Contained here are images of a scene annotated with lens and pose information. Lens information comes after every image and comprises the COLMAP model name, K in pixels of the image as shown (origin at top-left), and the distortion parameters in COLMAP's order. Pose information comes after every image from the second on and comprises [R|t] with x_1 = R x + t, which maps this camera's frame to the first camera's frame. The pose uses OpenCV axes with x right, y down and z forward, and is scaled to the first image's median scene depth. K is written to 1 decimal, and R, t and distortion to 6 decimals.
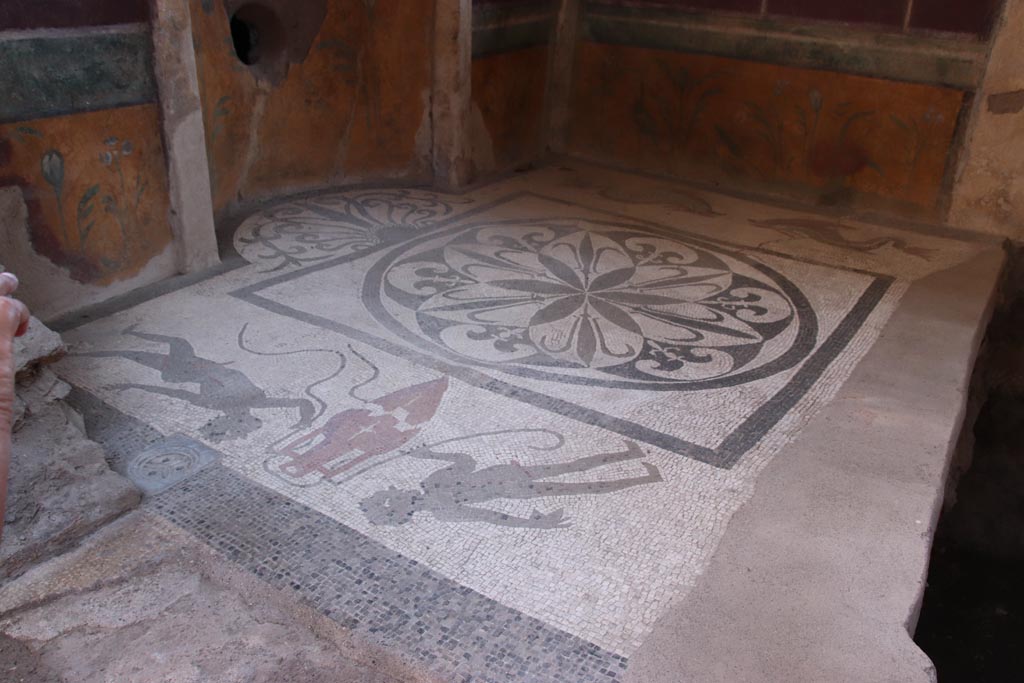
lens RADIAL K [[879.5, 0, 508.3], [0, 879.5, 347.7], [0, 0, 1]] dist [-0.120049, 0.135966]
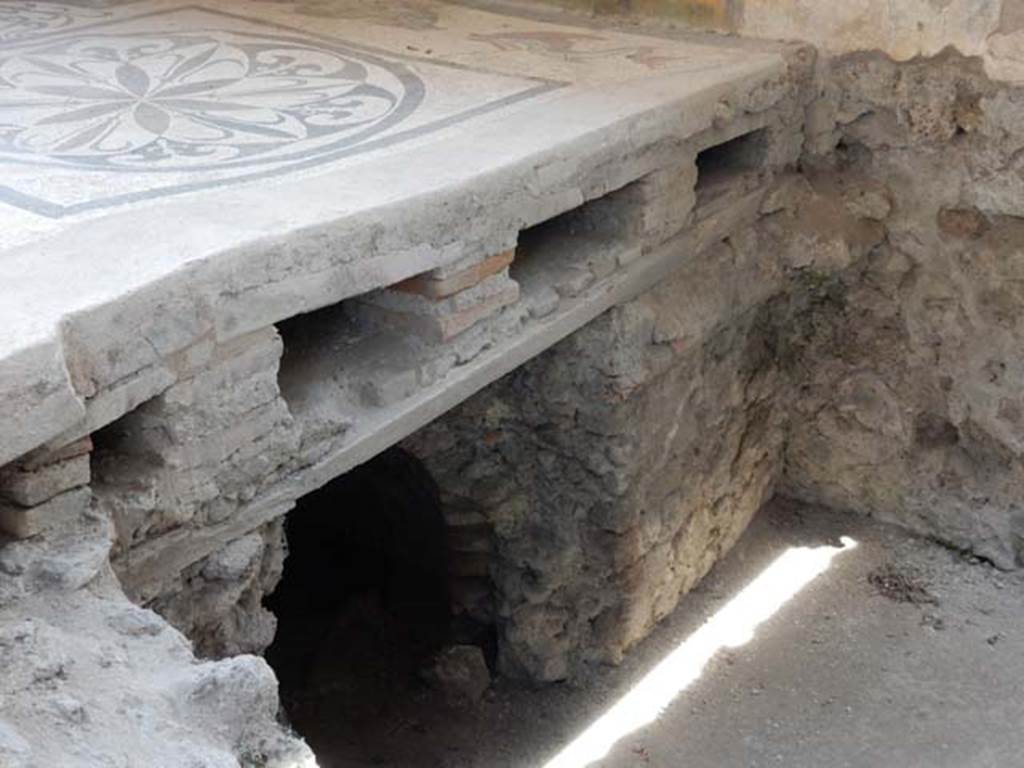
lens RADIAL K [[1458.6, 0, 487.4], [0, 1458.6, 393.2], [0, 0, 1]] dist [-0.008466, 0.000000]
pose [[0.993621, 0.014678, -0.111808, 0.510442], [-0.014884, 0.999889, -0.001009, 0.185775], [0.111781, 0.002667, 0.993729, -0.256988]]
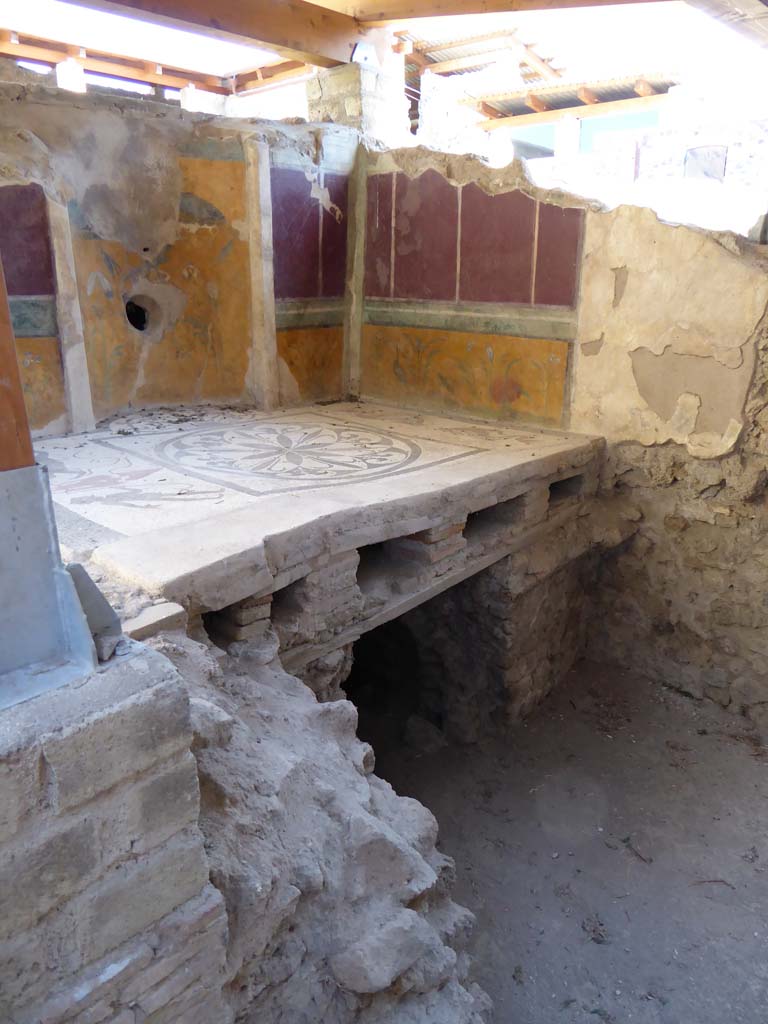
lens RADIAL K [[723.8, 0, 382.5], [0, 723.8, 512.5], [0, 0, 1]] dist [-0.036137, -0.002864]
pose [[0.984979, 0.035527, -0.168978, 0.472071], [-0.060064, 0.987986, -0.142396, 0.228821], [0.161889, 0.150407, 0.975279, -0.302609]]
